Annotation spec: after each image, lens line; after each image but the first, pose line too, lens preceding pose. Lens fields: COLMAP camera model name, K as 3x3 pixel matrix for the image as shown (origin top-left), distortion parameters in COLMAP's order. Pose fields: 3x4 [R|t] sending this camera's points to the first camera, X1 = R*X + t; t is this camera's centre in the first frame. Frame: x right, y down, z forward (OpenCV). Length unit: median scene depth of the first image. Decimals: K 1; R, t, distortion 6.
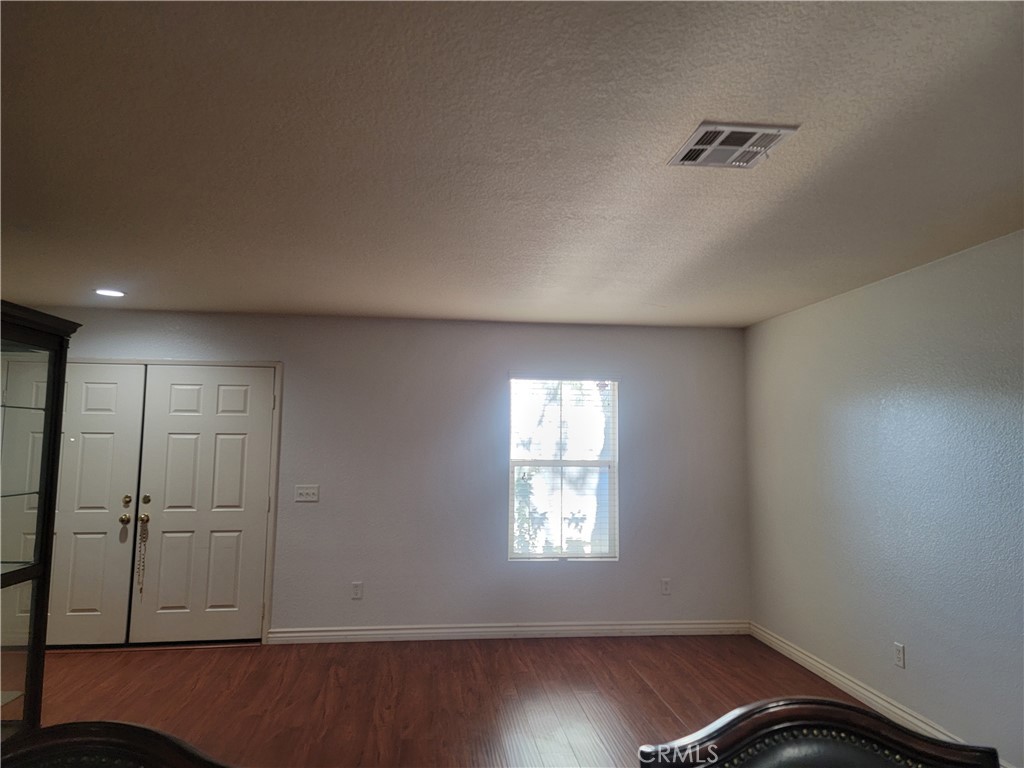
lens RADIAL K [[712.6, 0, 512.2], [0, 712.6, 377.4], [0, 0, 1]] dist [0.073626, -0.059521]
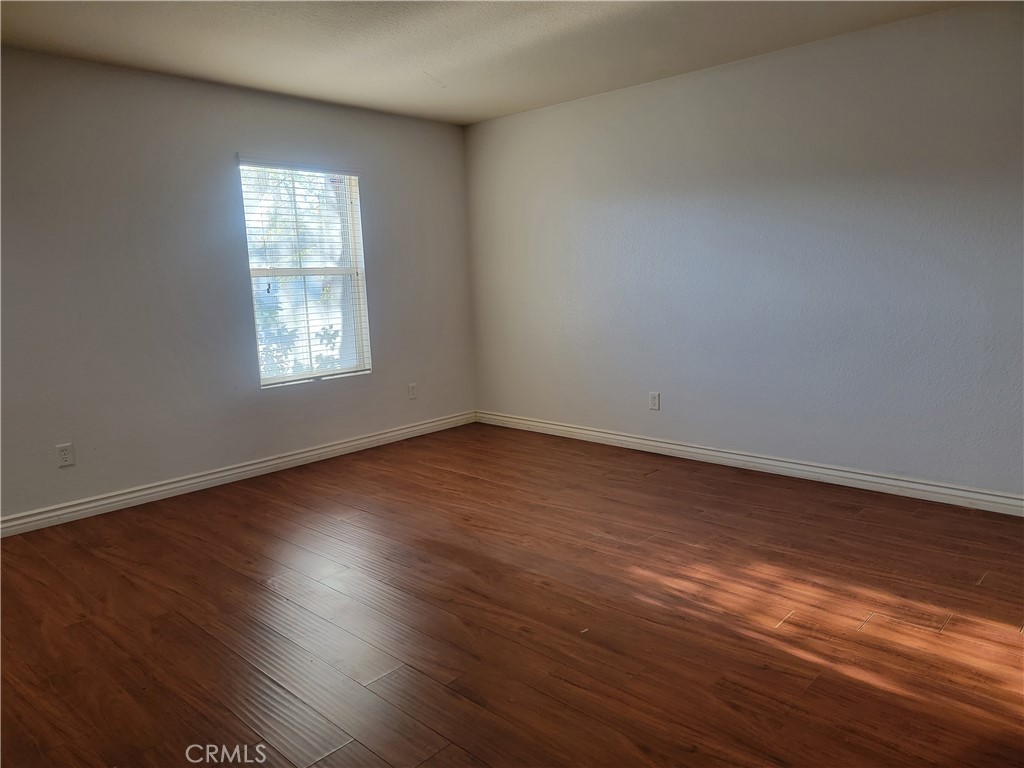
lens RADIAL K [[712.6, 0, 512.1], [0, 712.6, 390.0], [0, 0, 1]] dist [0.073626, -0.059521]
pose [[0.757223, -0.142583, 0.637404, -0.318333], [-0.016385, 0.971428, 0.236767, 0.050426], [-0.652951, -0.189729, 0.733251, 0.177173]]
